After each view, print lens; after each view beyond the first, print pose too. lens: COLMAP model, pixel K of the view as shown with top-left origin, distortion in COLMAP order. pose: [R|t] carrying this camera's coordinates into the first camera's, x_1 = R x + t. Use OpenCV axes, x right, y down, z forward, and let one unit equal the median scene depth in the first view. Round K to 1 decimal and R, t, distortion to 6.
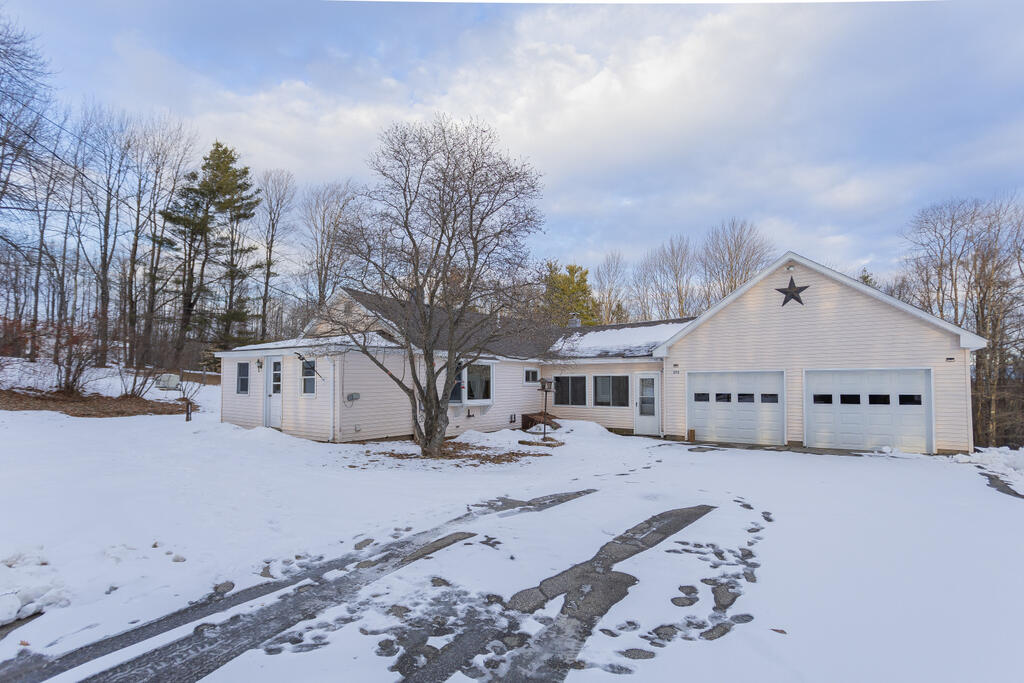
lens RADIAL K [[530.5, 0, 509.3], [0, 530.5, 357.3], [0, 0, 1]] dist [-0.025932, 0.001228]
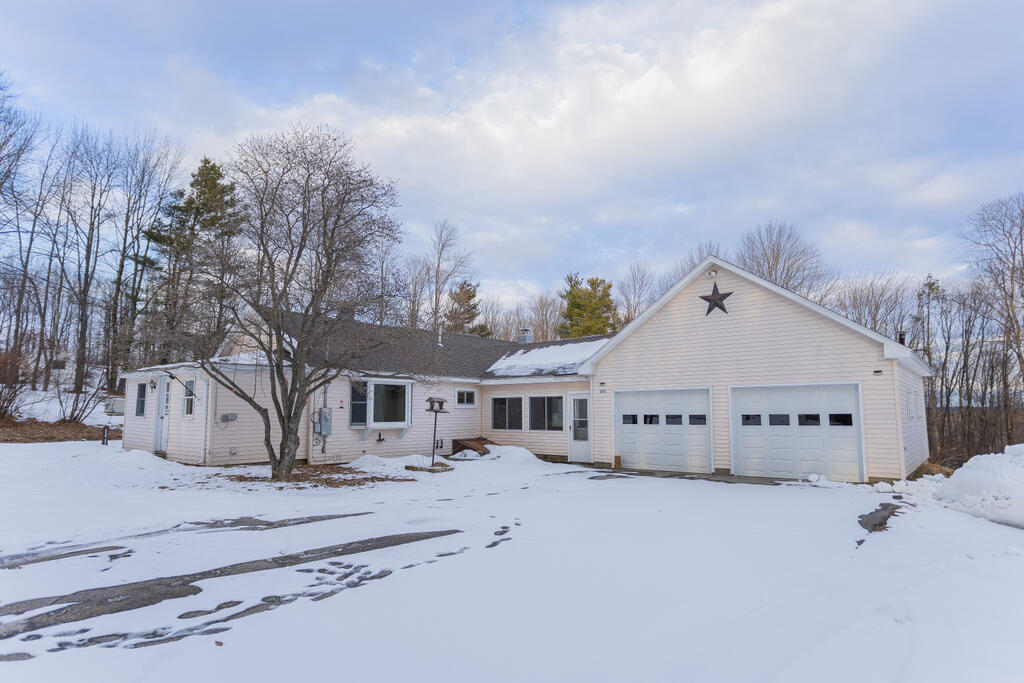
lens RADIAL K [[588.4, 0, 512.0], [0, 588.4, 341.5], [0, 0, 1]] dist [-0.038338, 0.025454]
pose [[0.997353, -0.011849, -0.071743, 0.213645], [0.006846, 0.997553, -0.069581, 0.011104], [0.072392, 0.068905, 0.994993, -0.006971]]
